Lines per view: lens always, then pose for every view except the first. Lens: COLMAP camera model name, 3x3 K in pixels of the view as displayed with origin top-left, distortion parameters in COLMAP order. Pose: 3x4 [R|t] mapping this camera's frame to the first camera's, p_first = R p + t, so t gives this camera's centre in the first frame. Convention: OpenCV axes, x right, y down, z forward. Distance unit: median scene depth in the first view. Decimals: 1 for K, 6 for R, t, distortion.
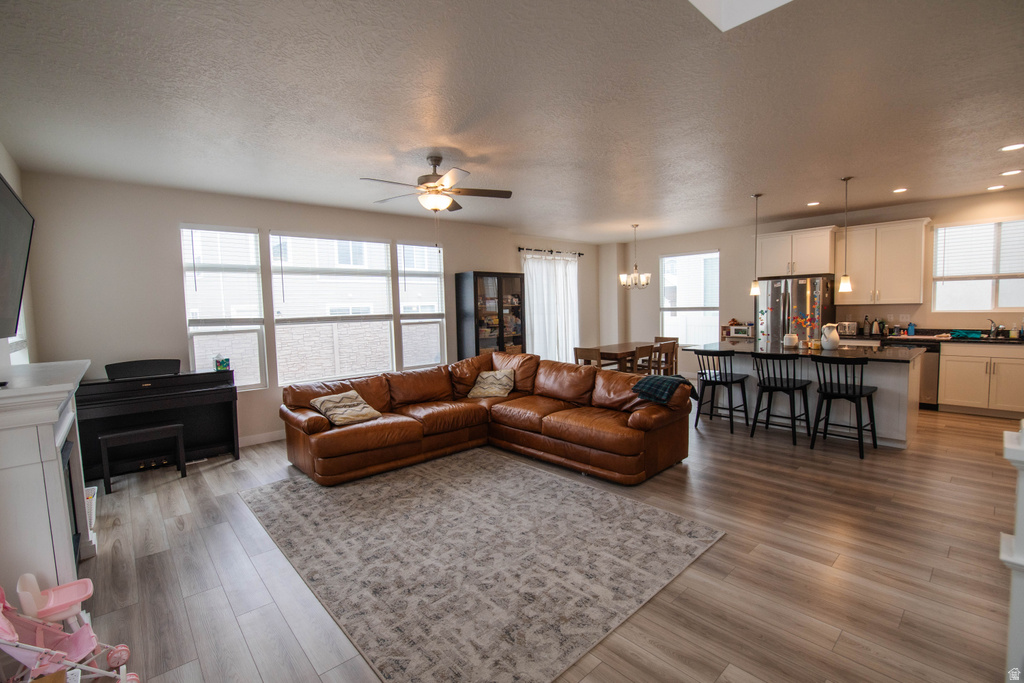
lens RADIAL K [[453.8, 0, 510.6], [0, 453.8, 340.6], [0, 0, 1]] dist [-0.042390, 0.009600]
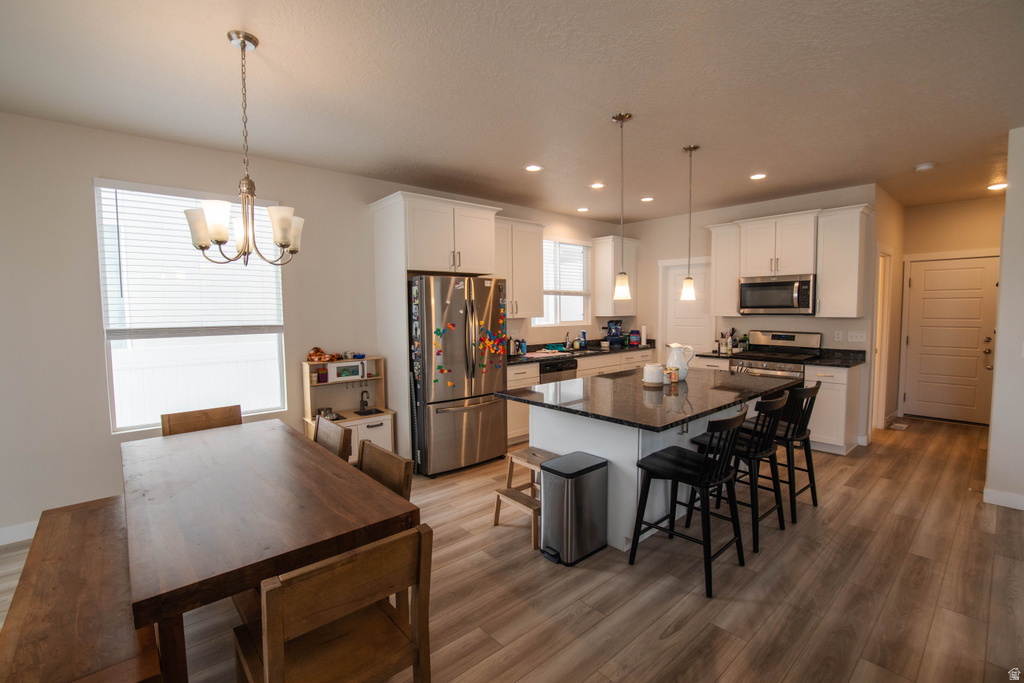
lens RADIAL K [[453.8, 0, 510.6], [0, 453.8, 340.6], [0, 0, 1]] dist [-0.042390, 0.009600]
pose [[0.011686, -0.040859, 0.999097, -0.012164], [0.084764, 0.995609, 0.039725, -0.112086], [-0.996333, 0.084223, 0.015098, 1.485575]]
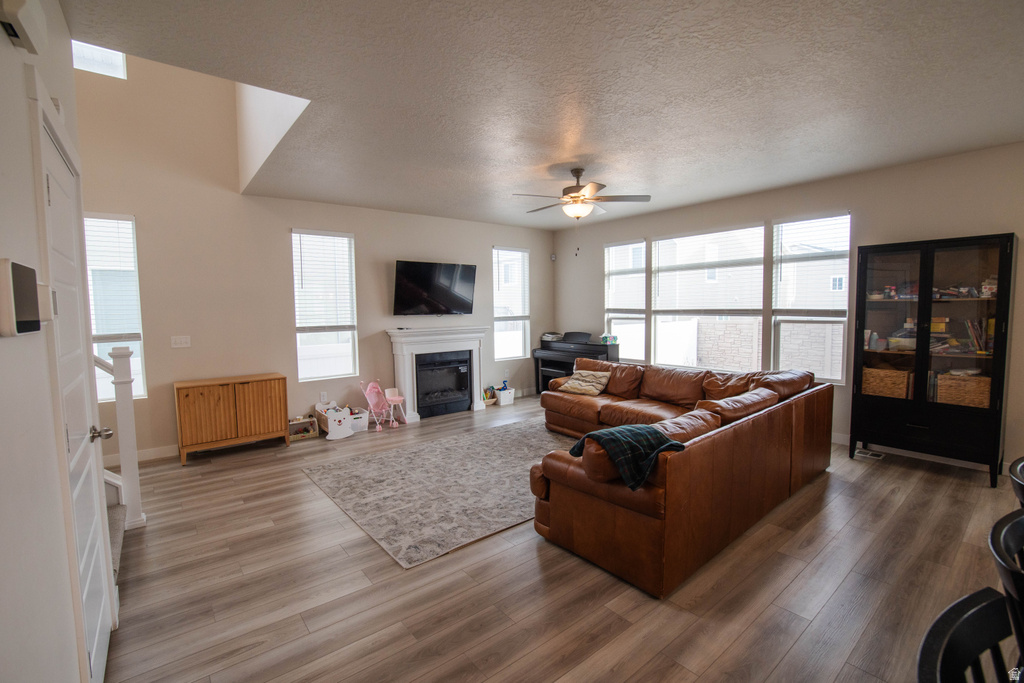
lens RADIAL K [[453.8, 0, 510.6], [0, 453.8, 340.6], [0, 0, 1]] dist [-0.042390, 0.009600]
pose [[-0.050980, 0.098896, -0.993791, 0.896862], [-0.057583, 0.993139, 0.101785, -0.084884], [0.997038, 0.062414, -0.044936, 0.832915]]
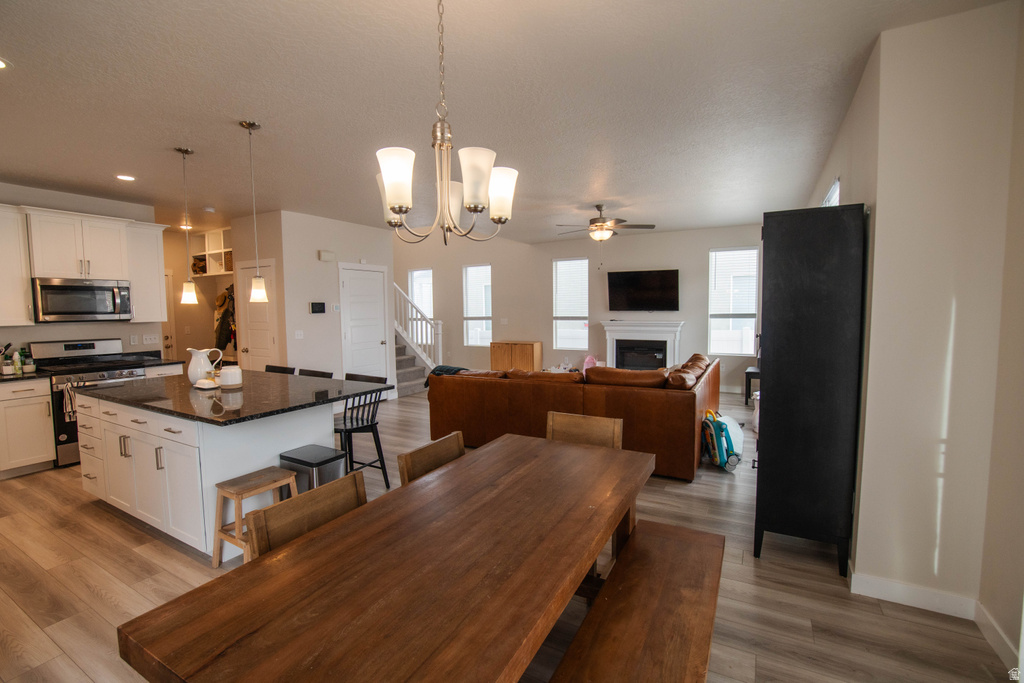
lens RADIAL K [[453.8, 0, 510.6], [0, 453.8, 340.6], [0, 0, 1]] dist [-0.042390, 0.009600]
pose [[-0.944691, 0.061508, -0.322144, 0.565920], [0.012680, 0.988371, 0.151531, -0.177904], [0.327718, 0.139065, -0.934485, 2.153826]]
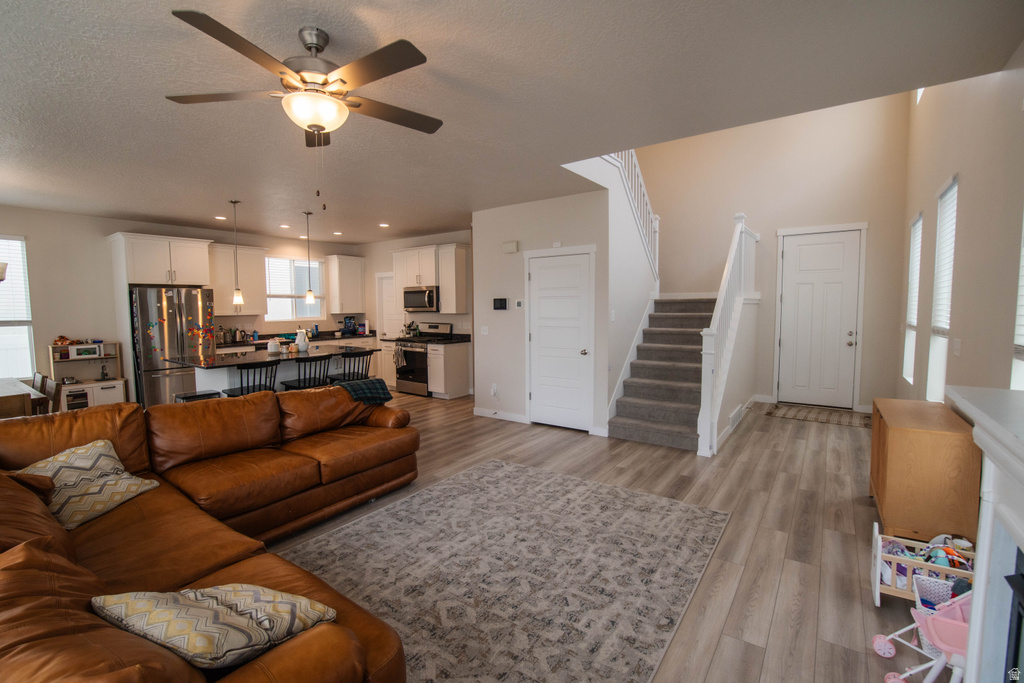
lens RADIAL K [[453.8, 0, 510.6], [0, 453.8, 340.6], [0, 0, 1]] dist [-0.042390, 0.009600]
pose [[-0.216158, -0.044883, 0.975326, -0.696291], [0.087430, 0.994040, 0.065121, -0.045497], [-0.972436, 0.099350, -0.210945, 0.838981]]
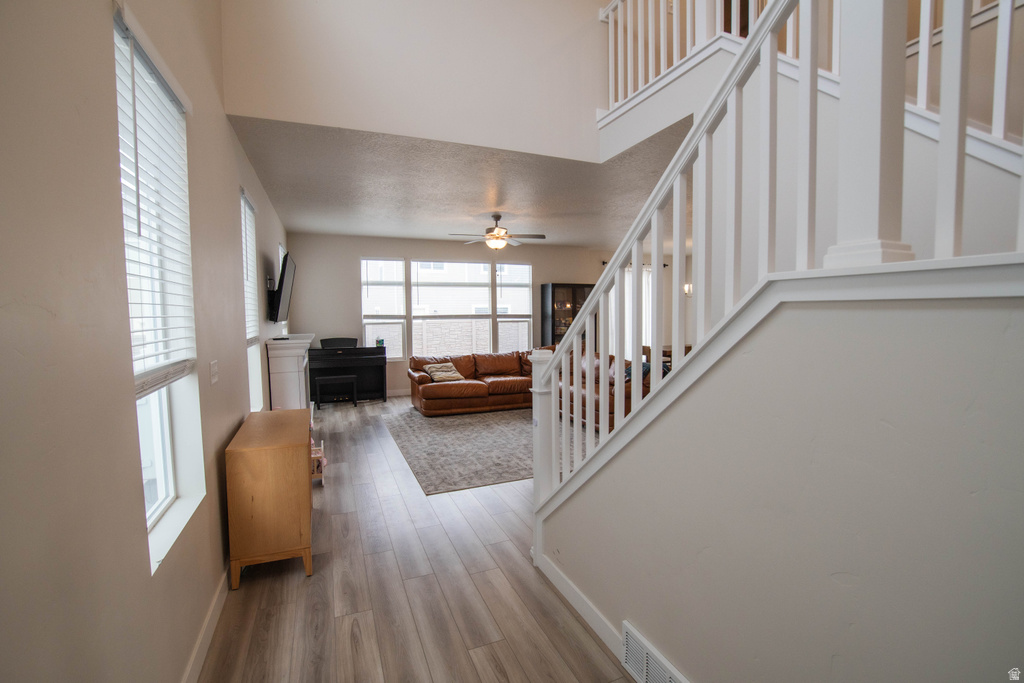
lens RADIAL K [[453.8, 0, 510.6], [0, 453.8, 340.6], [0, 0, 1]] dist [-0.042390, 0.009600]
pose [[0.942115, 0.040470, -0.332839, 0.386164], [-0.041219, 0.999139, 0.004815, 0.019163], [0.332747, 0.009183, 0.942971, -0.433958]]
